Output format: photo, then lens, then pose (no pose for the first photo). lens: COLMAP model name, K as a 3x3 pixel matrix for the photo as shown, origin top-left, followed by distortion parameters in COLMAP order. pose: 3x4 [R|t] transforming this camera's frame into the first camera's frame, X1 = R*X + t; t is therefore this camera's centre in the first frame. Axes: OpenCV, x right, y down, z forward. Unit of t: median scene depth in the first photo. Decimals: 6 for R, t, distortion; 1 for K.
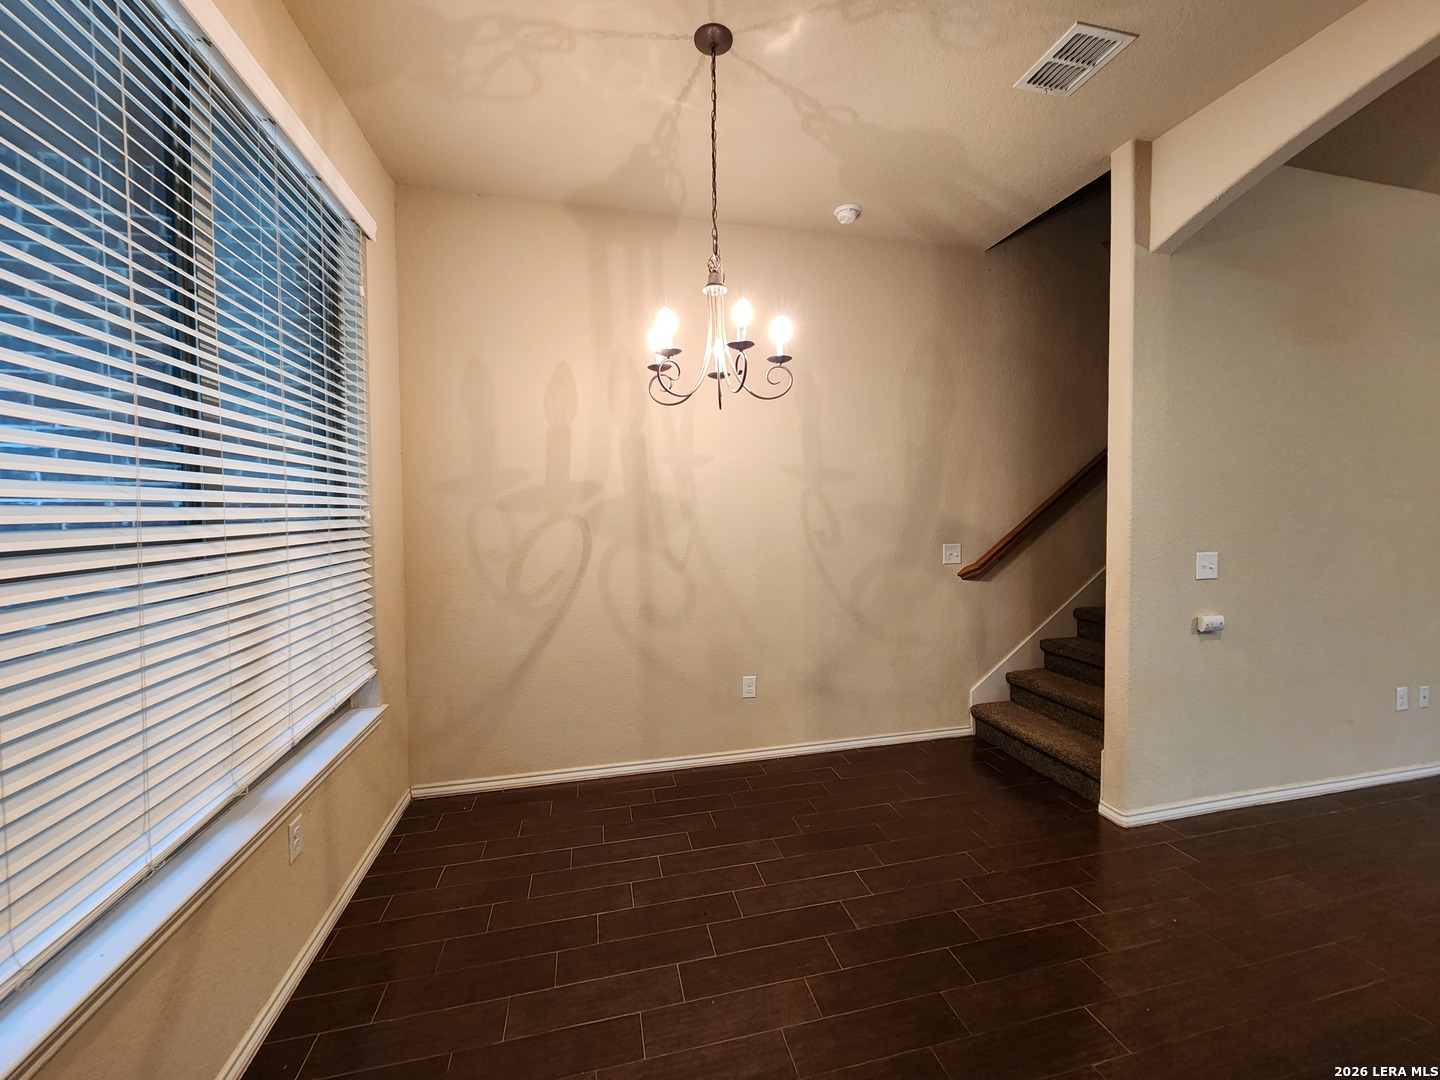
lens RADIAL K [[584.1, 0, 731.7], [0, 584.1, 532.2], [0, 0, 1]] dist [0.007368, -0.004658]
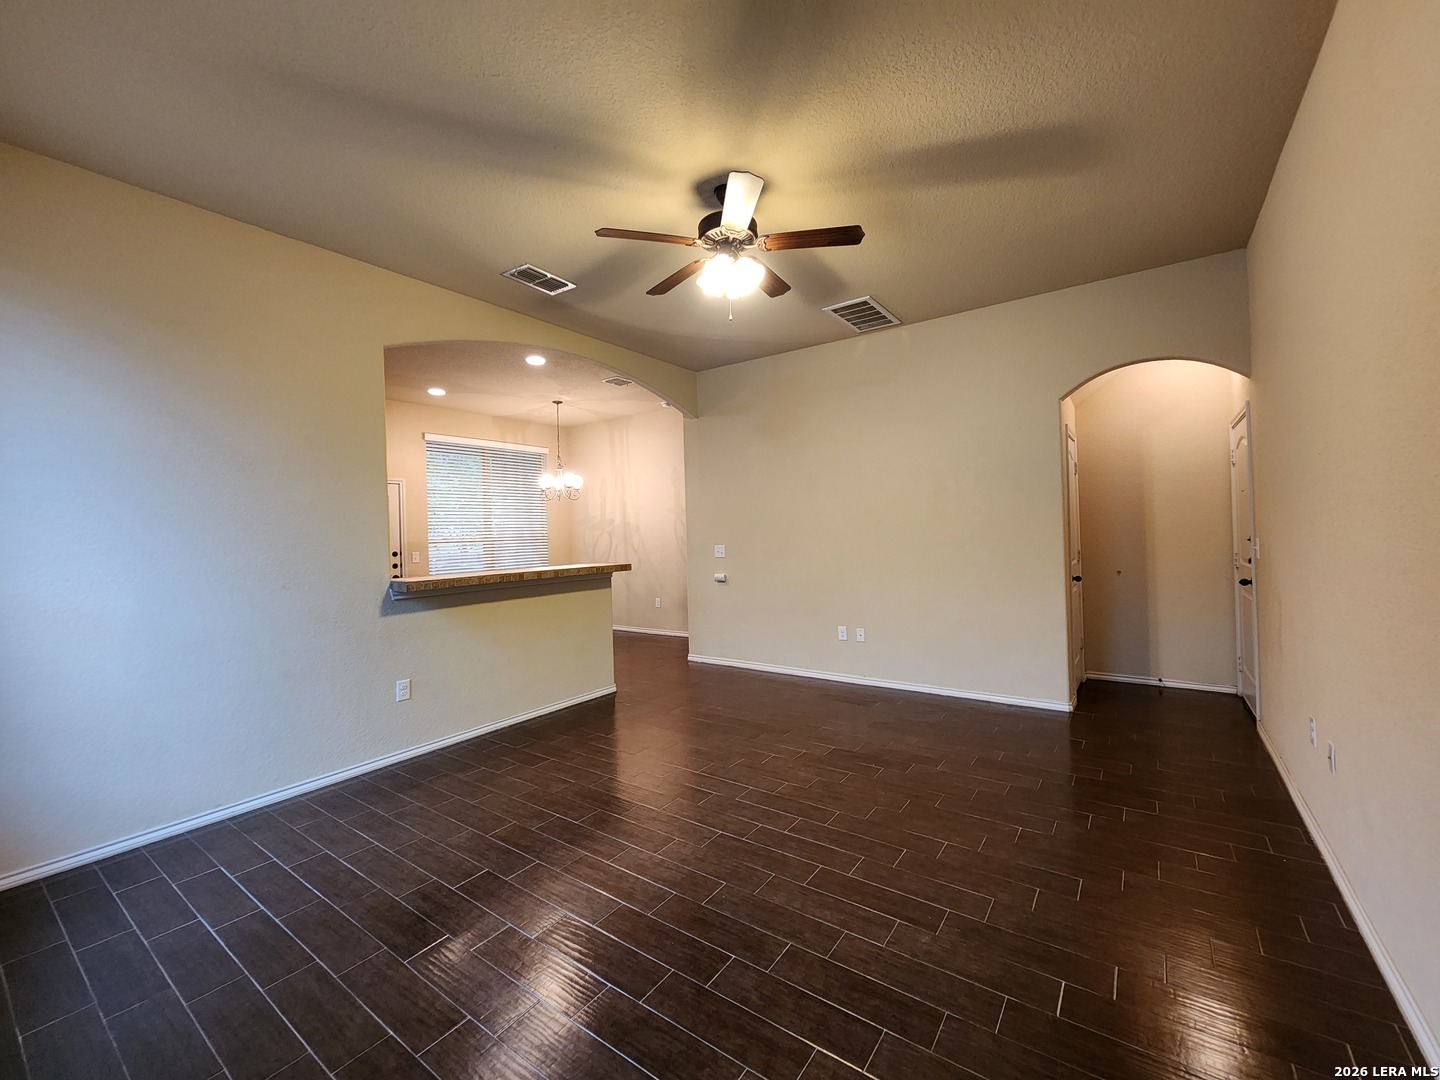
lens RADIAL K [[580.8, 0, 730.4], [0, 580.8, 534.0], [0, 0, 1]] dist [0.003133, -0.000226]
pose [[0.658055, -0.008902, -0.752917, 2.121644], [-0.008253, 0.999785, -0.019034, 0.029563], [0.752924, 0.018739, 0.657840, -0.351891]]
